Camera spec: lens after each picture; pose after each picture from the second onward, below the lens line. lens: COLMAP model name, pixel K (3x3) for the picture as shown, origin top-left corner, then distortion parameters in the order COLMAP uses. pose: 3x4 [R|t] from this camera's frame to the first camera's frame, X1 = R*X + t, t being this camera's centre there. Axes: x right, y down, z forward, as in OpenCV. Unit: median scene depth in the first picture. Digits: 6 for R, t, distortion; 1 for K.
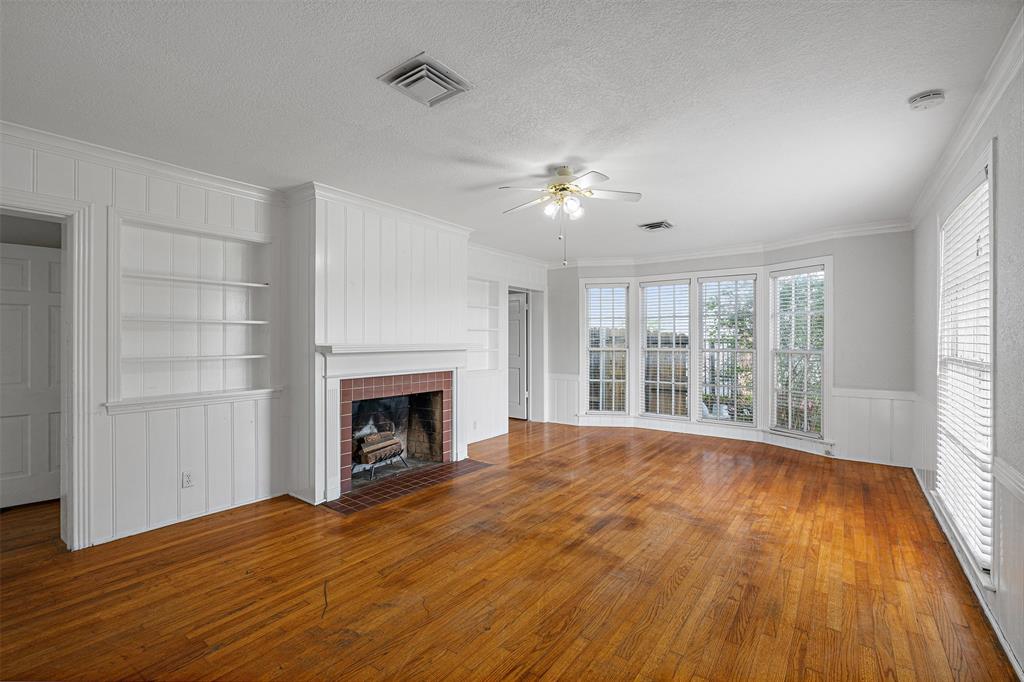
lens RADIAL K [[451.5, 0, 510.4], [0, 451.5, 339.3], [0, 0, 1]] dist [-0.003200, -0.000105]
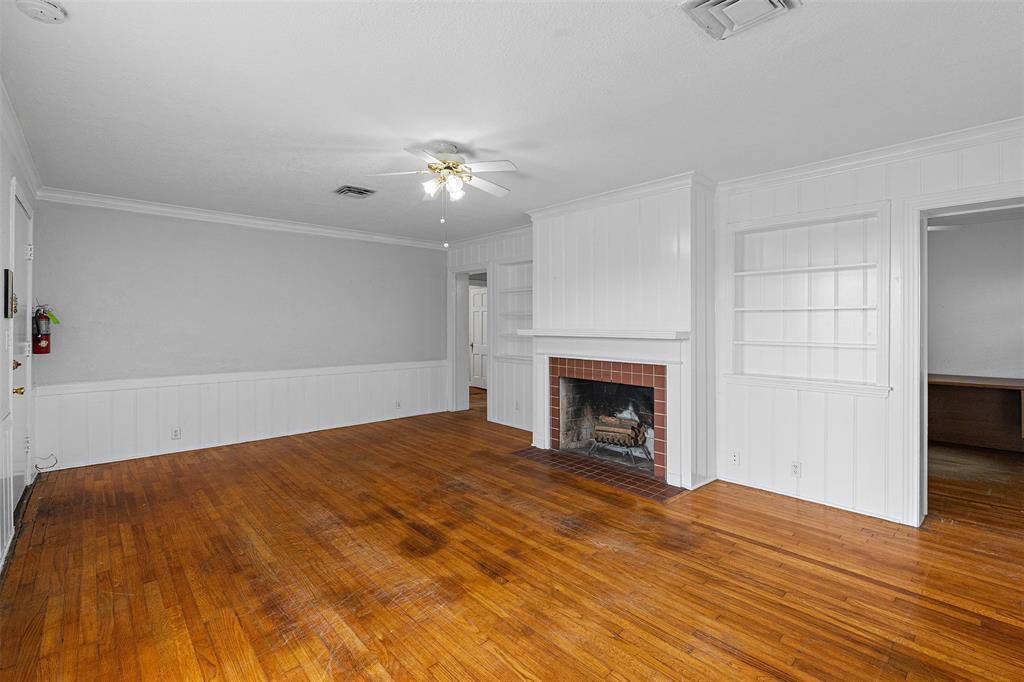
lens RADIAL K [[460.0, 0, 511.0], [0, 460.0, 323.9], [0, 0, 1]] dist [-0.007691, -0.000326]
pose [[-0.190585, -0.001979, -0.981669, 0.952782], [-0.001707, 0.999997, -0.001684, -0.001046], [0.981669, 0.001355, -0.190588, 1.200093]]
